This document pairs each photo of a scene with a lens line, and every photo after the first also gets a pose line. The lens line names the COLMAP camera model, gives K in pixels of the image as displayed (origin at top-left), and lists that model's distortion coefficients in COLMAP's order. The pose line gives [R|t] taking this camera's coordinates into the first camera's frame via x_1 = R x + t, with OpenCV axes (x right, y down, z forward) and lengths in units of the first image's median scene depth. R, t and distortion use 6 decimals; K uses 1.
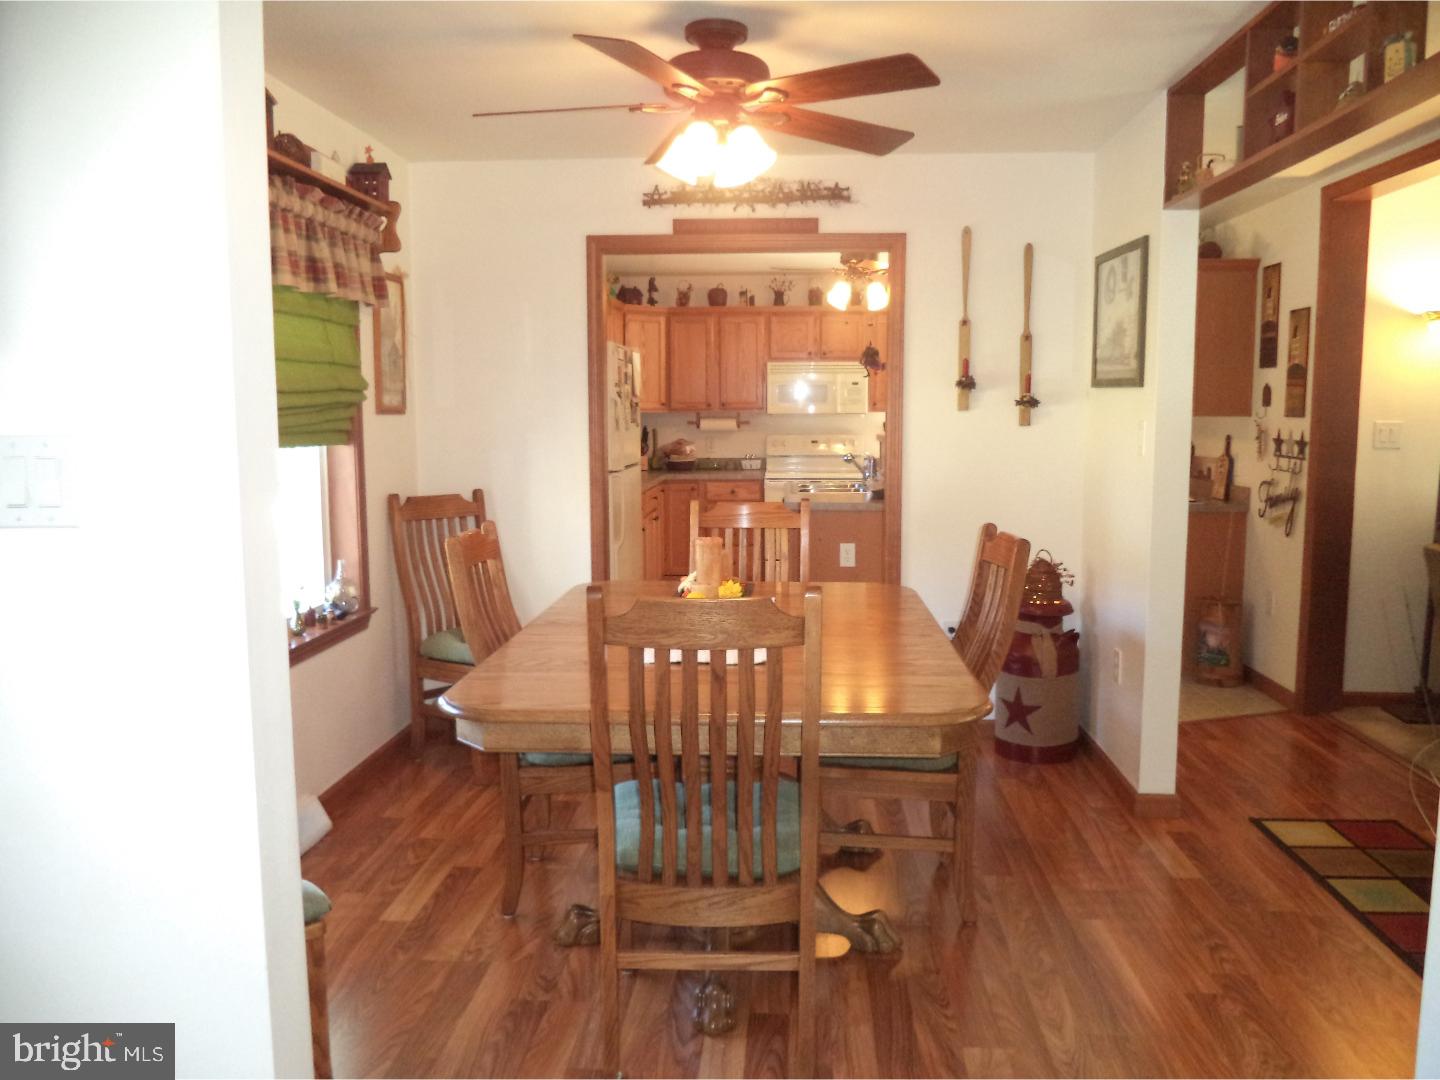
lens RADIAL K [[1136.1, 0, 720.0], [0, 1136.1, 540.0], [0, 0, 1]] dist [-0.036571, -0.000670]
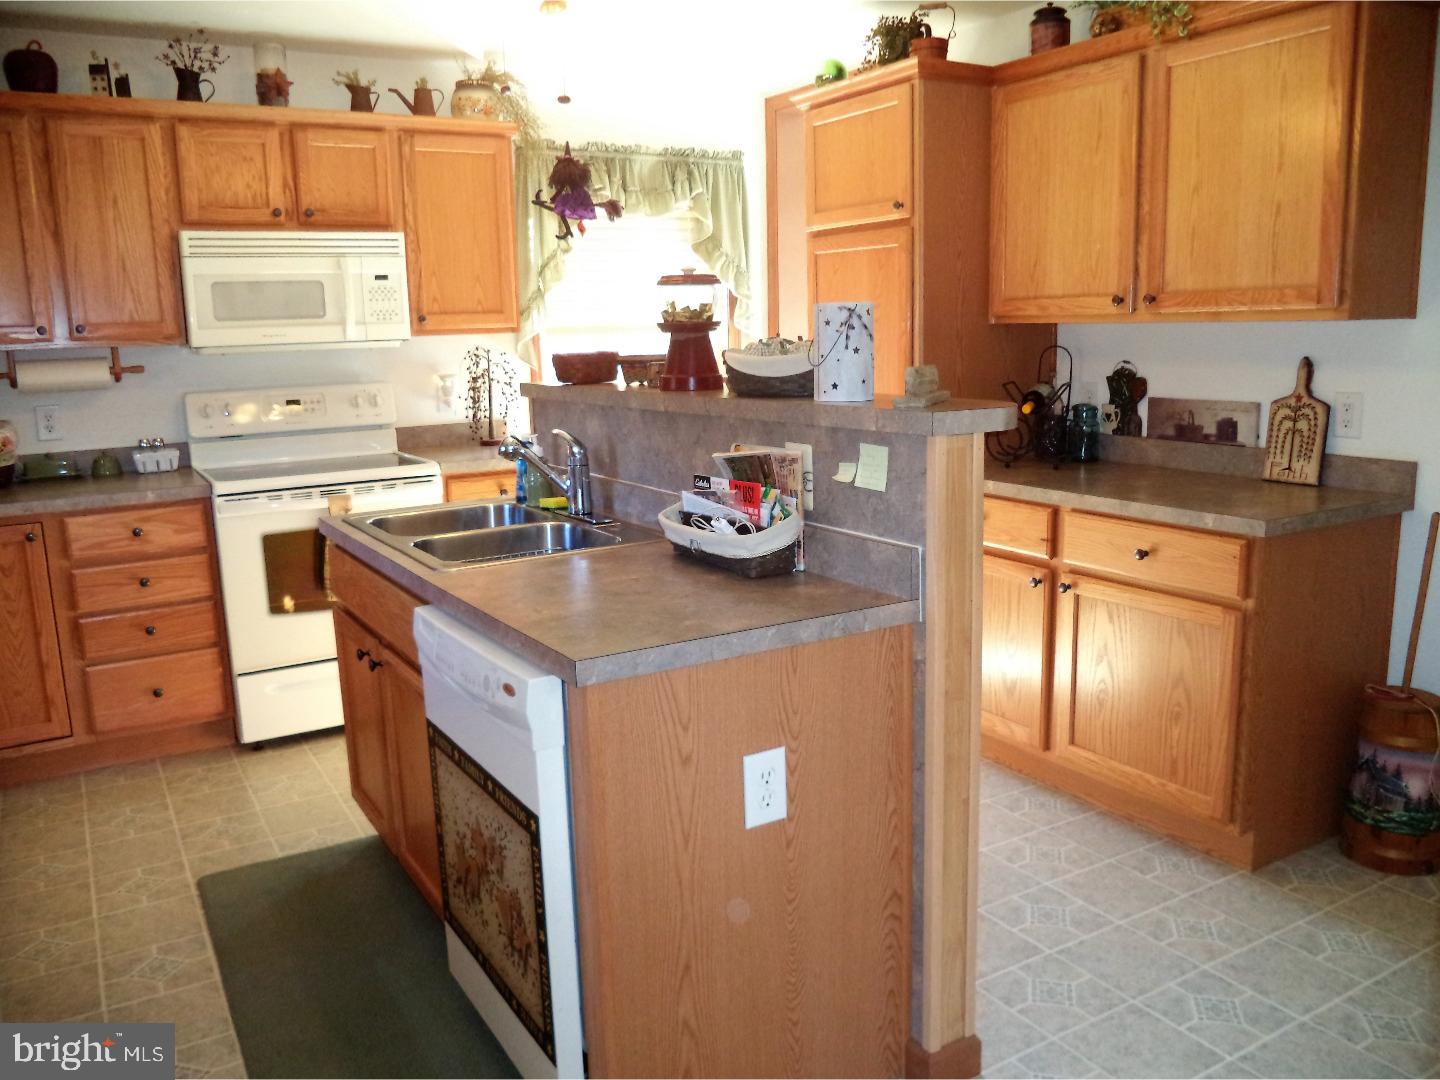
lens RADIAL K [[1136.1, 0, 720.0], [0, 1136.1, 540.0], [0, 0, 1]] dist [-0.036571, -0.000670]
pose [[0.824810, -0.123027, 0.551864, -0.040895], [0.089857, 0.992158, 0.086882, -0.055572], [-0.558225, -0.022072, 0.829396, 0.513268]]
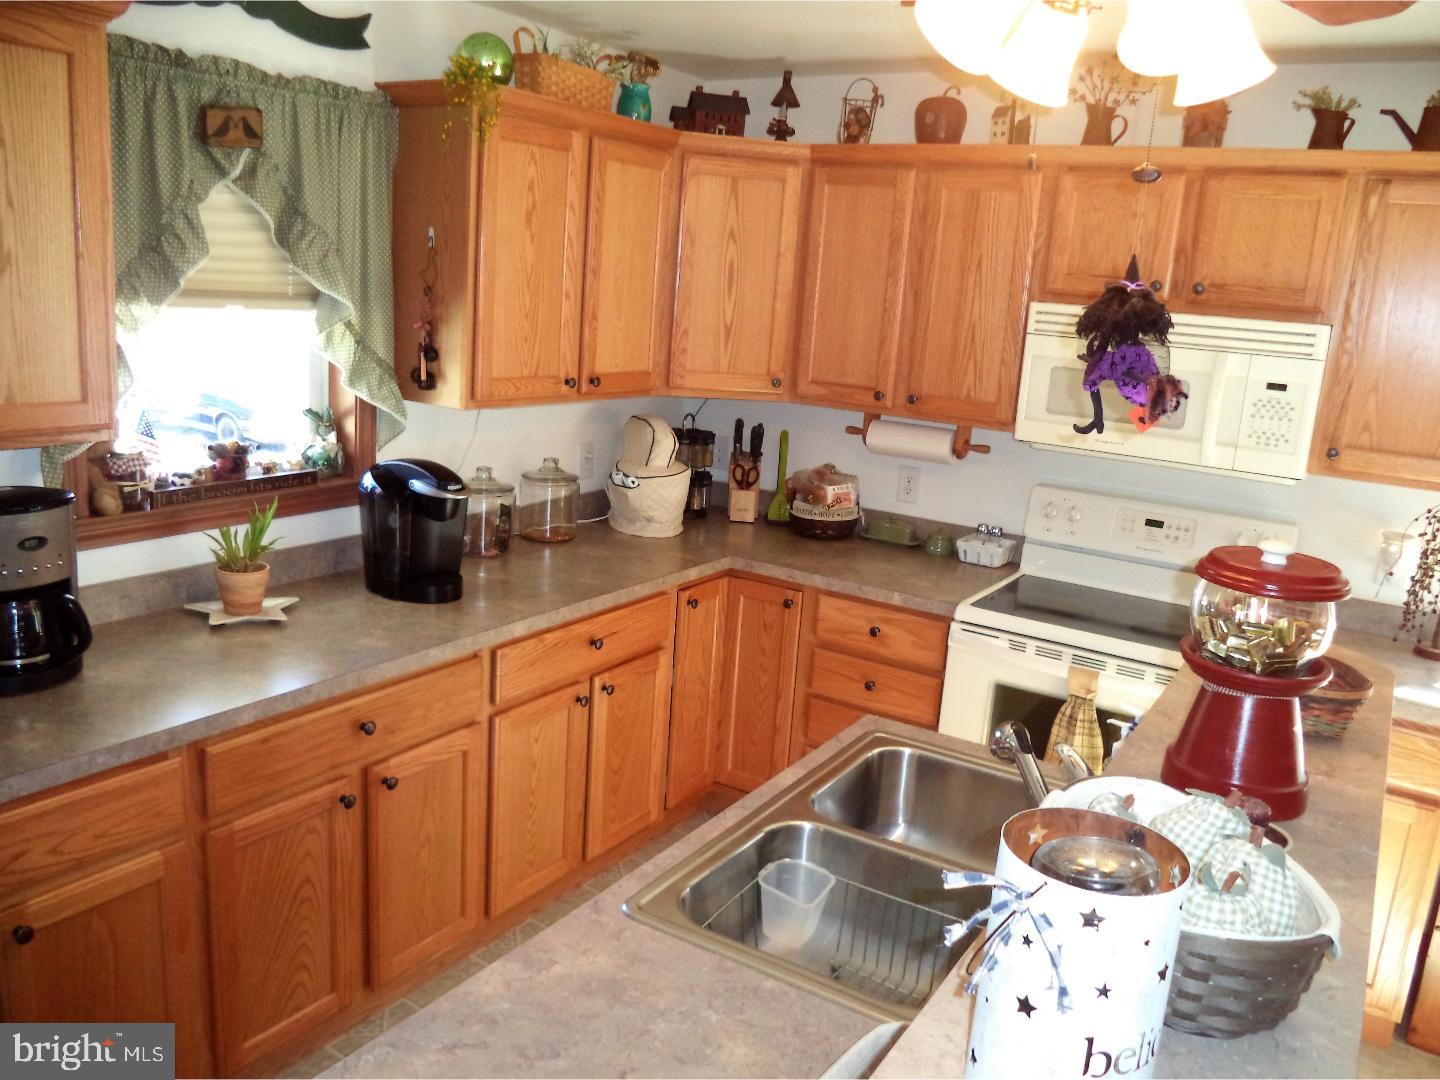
lens RADIAL K [[1136.1, 0, 720.0], [0, 1136.1, 540.0], [0, 0, 1]] dist [-0.036571, -0.000670]
pose [[0.872033, 0.174246, -0.457381, 0.134347], [-0.132270, 0.983610, 0.122537, -0.111496], [0.471237, -0.046358, 0.880788, 0.621548]]
